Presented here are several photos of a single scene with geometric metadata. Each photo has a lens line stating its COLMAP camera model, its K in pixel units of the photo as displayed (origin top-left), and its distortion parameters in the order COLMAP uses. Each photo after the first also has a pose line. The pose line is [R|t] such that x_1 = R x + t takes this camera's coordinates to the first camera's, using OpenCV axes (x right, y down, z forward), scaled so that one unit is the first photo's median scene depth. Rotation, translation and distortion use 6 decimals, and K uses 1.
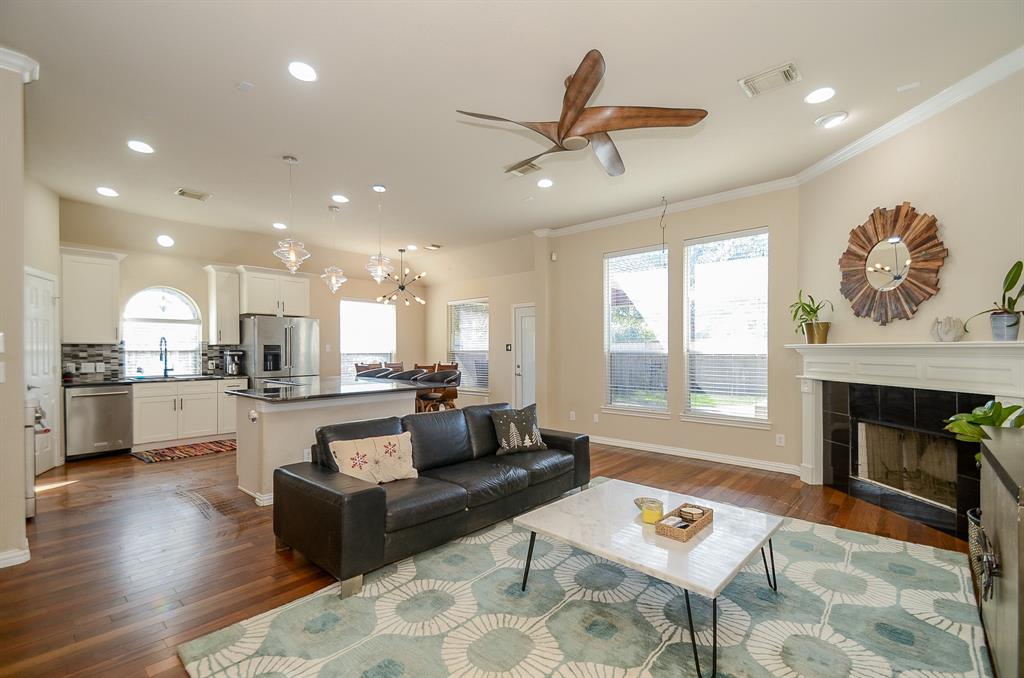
lens RADIAL K [[452.5, 0, 490.3], [0, 452.5, 350.3], [0, 0, 1]] dist [0.019033, -0.012614]
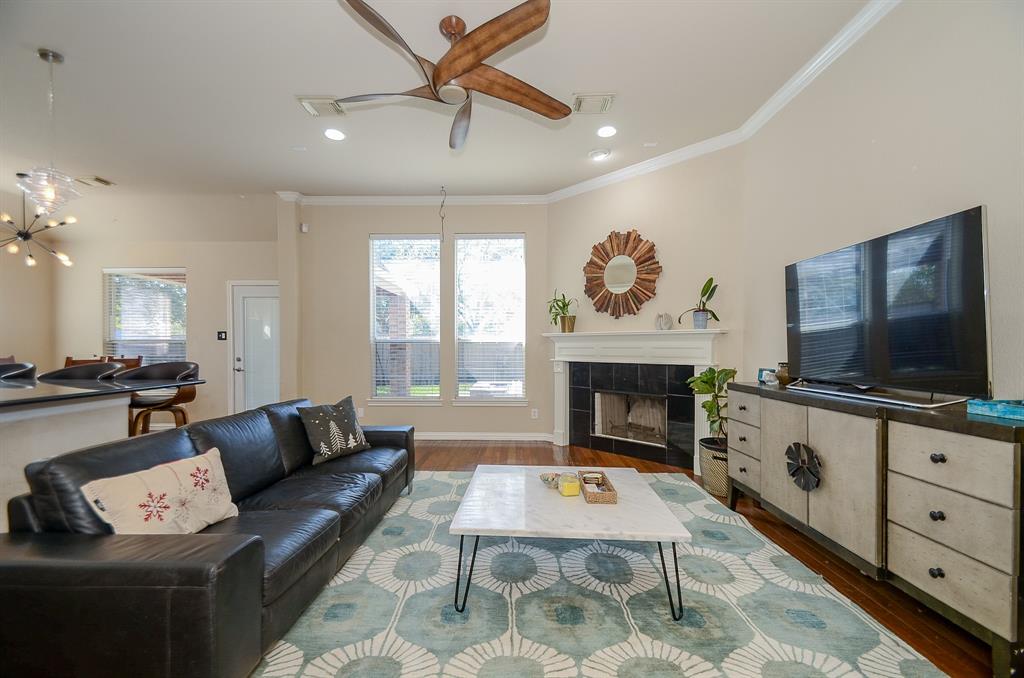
lens RADIAL K [[452.5, 0, 502.2], [0, 452.5, 349.8], [0, 0, 1]] dist [0.019033, -0.012614]
pose [[0.743580, 0.000943, 0.668646, -0.264683], [-0.003010, 0.999994, 0.001938, 0.032476], [-0.668640, -0.003454, 0.743578, 0.211168]]
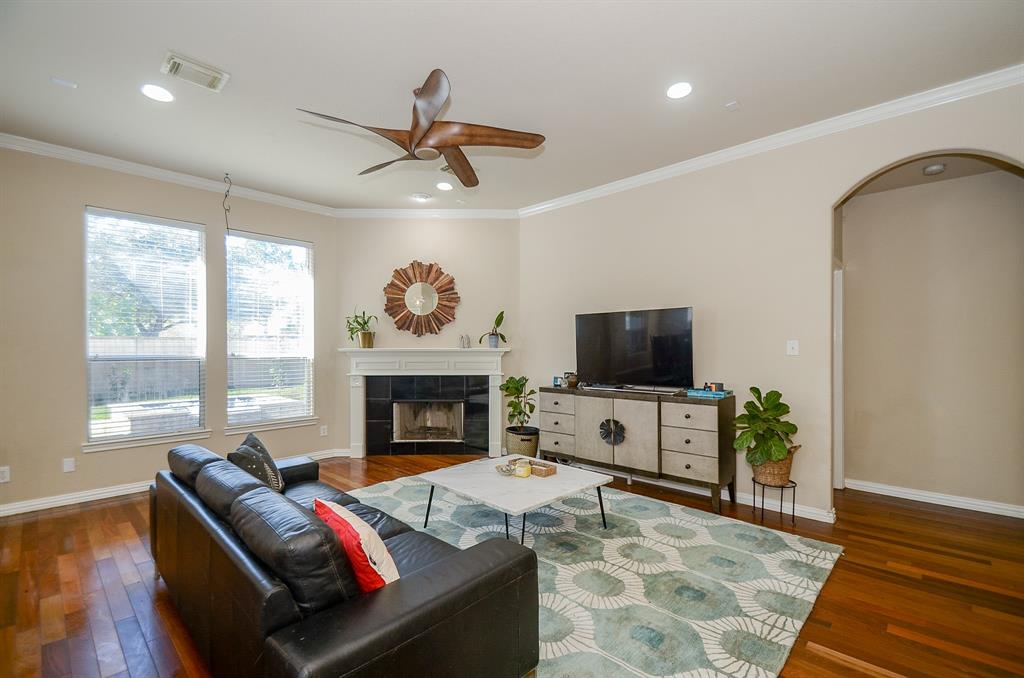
lens RADIAL K [[452.5, 0, 531.1], [0, 452.5, 342.0], [0, 0, 1]] dist [0.019033, -0.012614]
pose [[-0.020290, 0.019042, 0.999613, -0.638303], [0.001259, 0.999818, -0.019020, -0.006571], [-0.999793, 0.000872, -0.020310, 0.597806]]
